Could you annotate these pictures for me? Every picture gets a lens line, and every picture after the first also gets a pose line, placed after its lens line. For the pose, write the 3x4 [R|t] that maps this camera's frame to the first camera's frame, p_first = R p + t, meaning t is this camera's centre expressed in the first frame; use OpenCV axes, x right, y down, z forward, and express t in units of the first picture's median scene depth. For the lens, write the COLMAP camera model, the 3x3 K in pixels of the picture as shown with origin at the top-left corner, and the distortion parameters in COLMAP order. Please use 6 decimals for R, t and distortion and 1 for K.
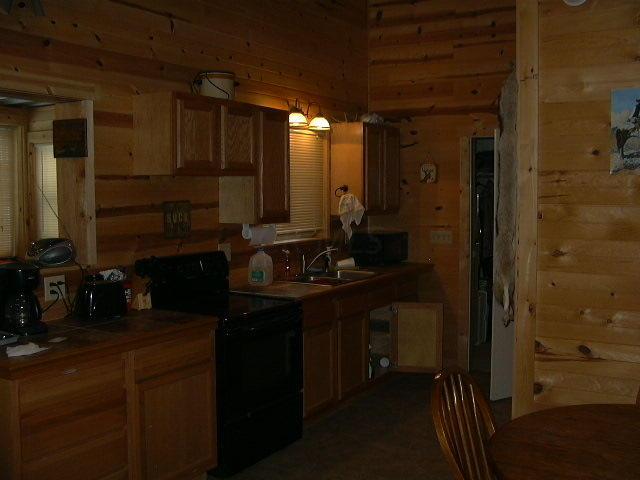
lens RADIAL K [[696.6, 0, 326.9], [0, 696.6, 240.5], [0, 0, 1]] dist [-0.208986, 0.258255]
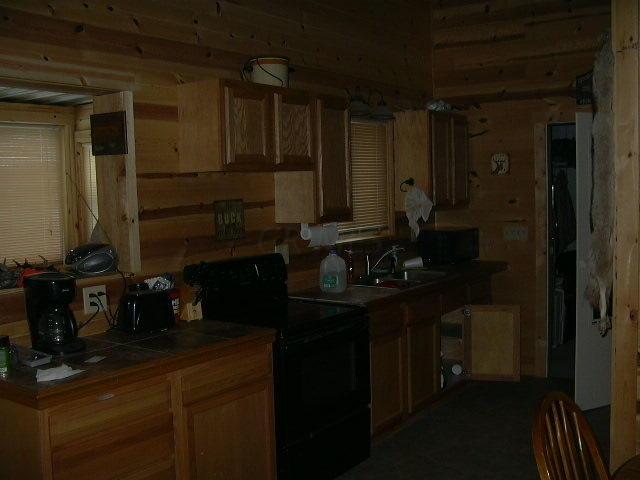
lens RADIAL K [[696.6, 0, 326.9], [0, 696.6, 240.5], [0, 0, 1]] dist [-0.208986, 0.258255]
pose [[0.996181, -0.018321, -0.085369, -0.011270], [0.018883, 0.999805, 0.005779, -0.006925], [0.085246, -0.007369, 0.996333, 0.102785]]
